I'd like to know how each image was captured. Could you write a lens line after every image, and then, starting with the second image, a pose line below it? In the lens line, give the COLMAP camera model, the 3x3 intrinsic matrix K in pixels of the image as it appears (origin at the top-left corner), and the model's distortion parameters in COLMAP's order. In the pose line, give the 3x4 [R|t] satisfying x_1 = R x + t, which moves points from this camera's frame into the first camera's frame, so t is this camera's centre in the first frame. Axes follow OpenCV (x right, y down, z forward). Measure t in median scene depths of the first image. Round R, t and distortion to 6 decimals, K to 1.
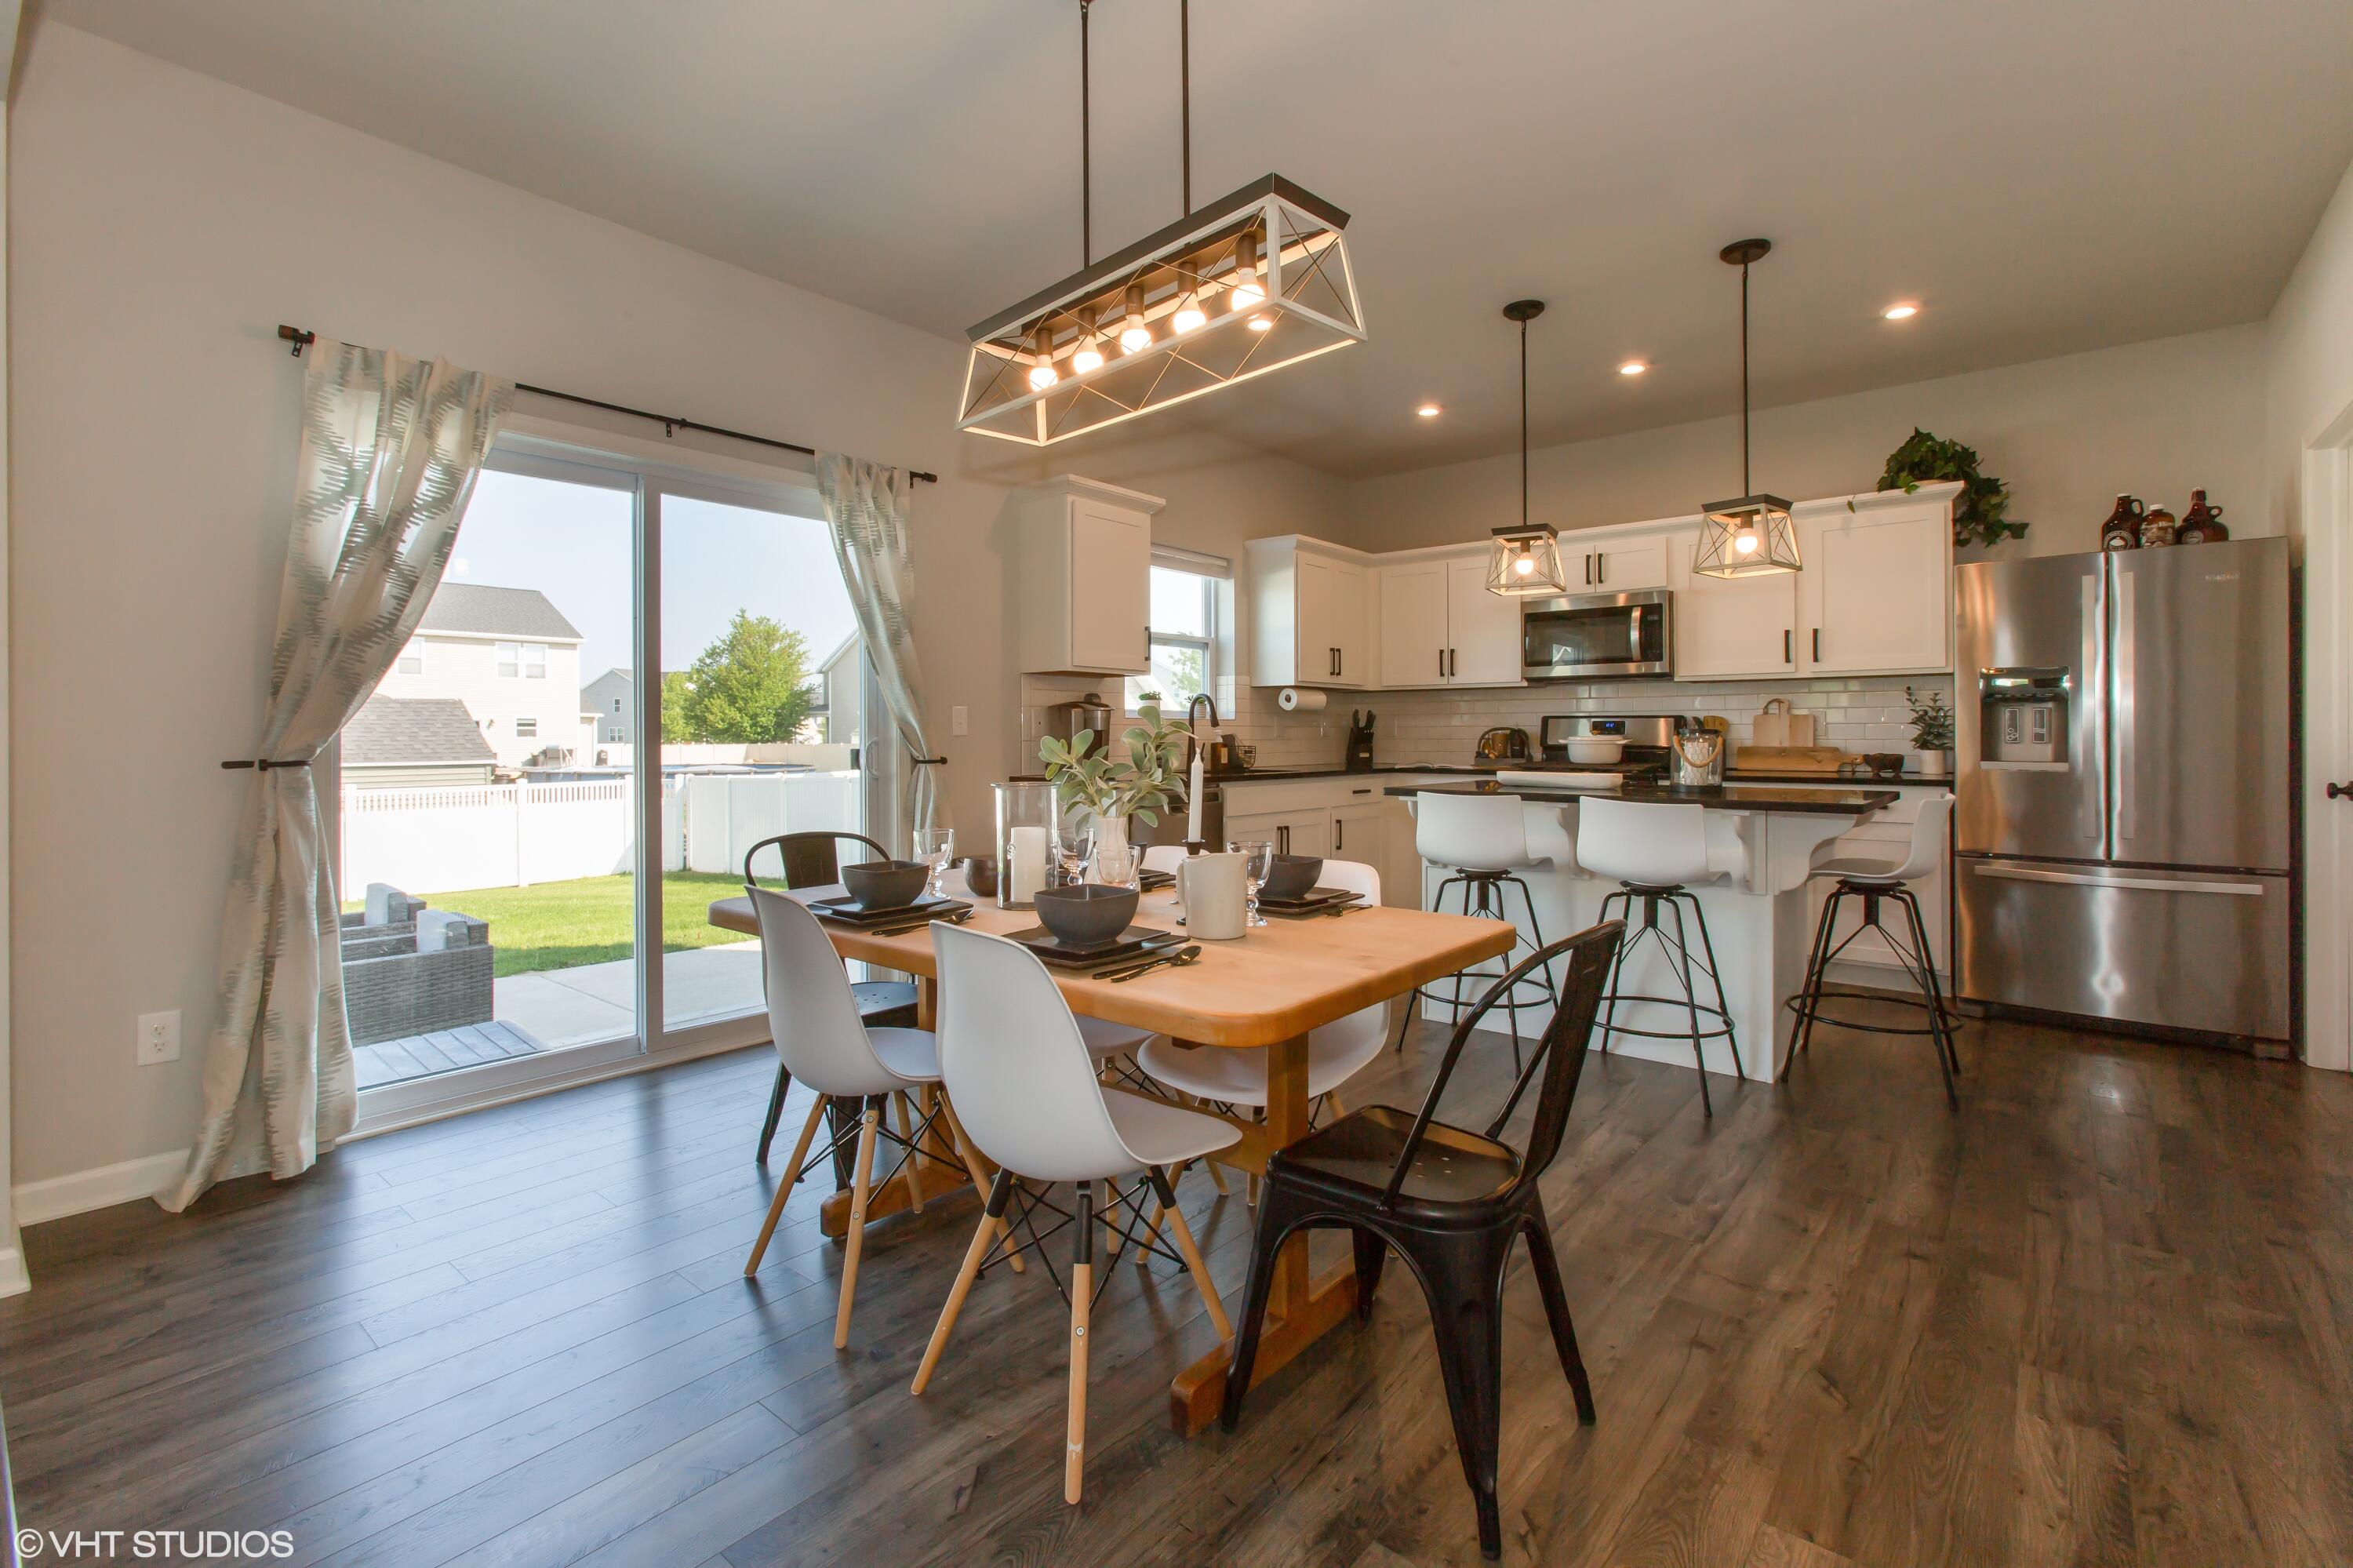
lens RADIAL K [[1069.4, 0, 1177.4], [0, 1069.4, 745.9], [0, 0, 1]] dist [-0.005161, -0.000194]
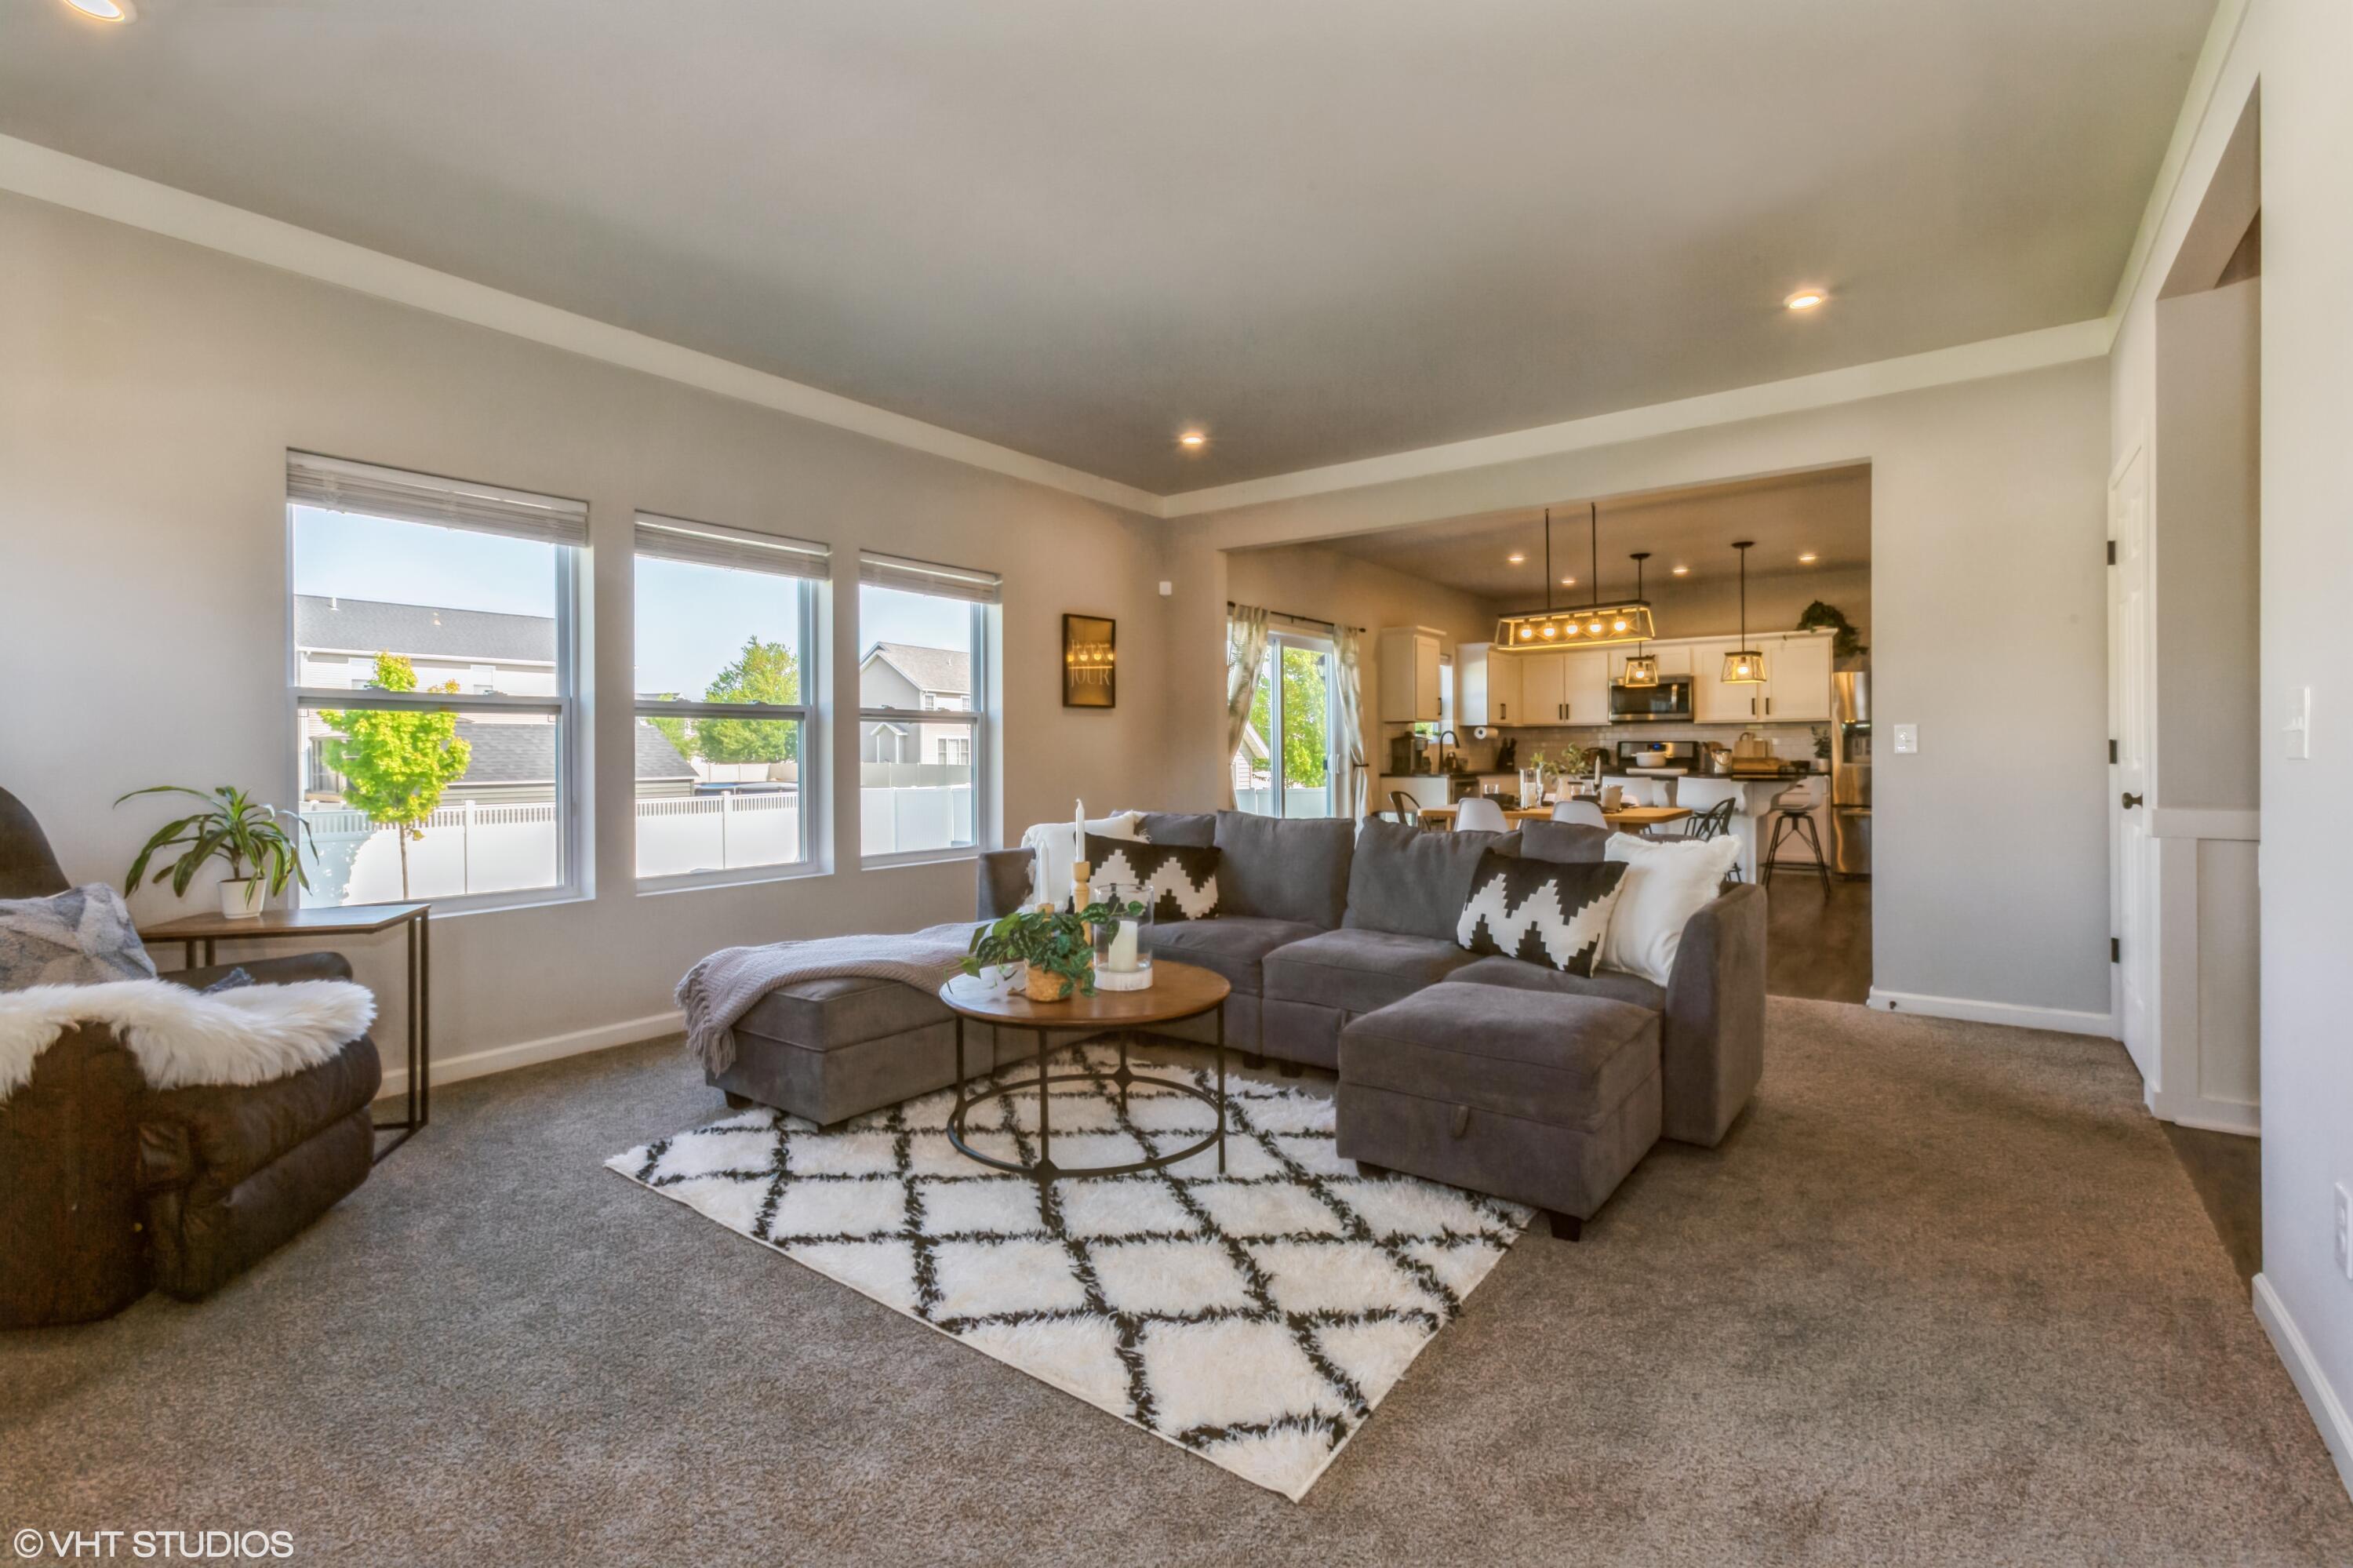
lens RADIAL K [[1069.4, 0, 1175.4], [0, 1069.4, 767.5], [0, 0, 1]] dist [-0.005161, -0.000194]
pose [[0.998627, -0.004198, 0.052224, -0.591340], [0.004080, 0.999989, 0.002374, 0.010856], [-0.052234, -0.002157, 0.998633, -0.903889]]
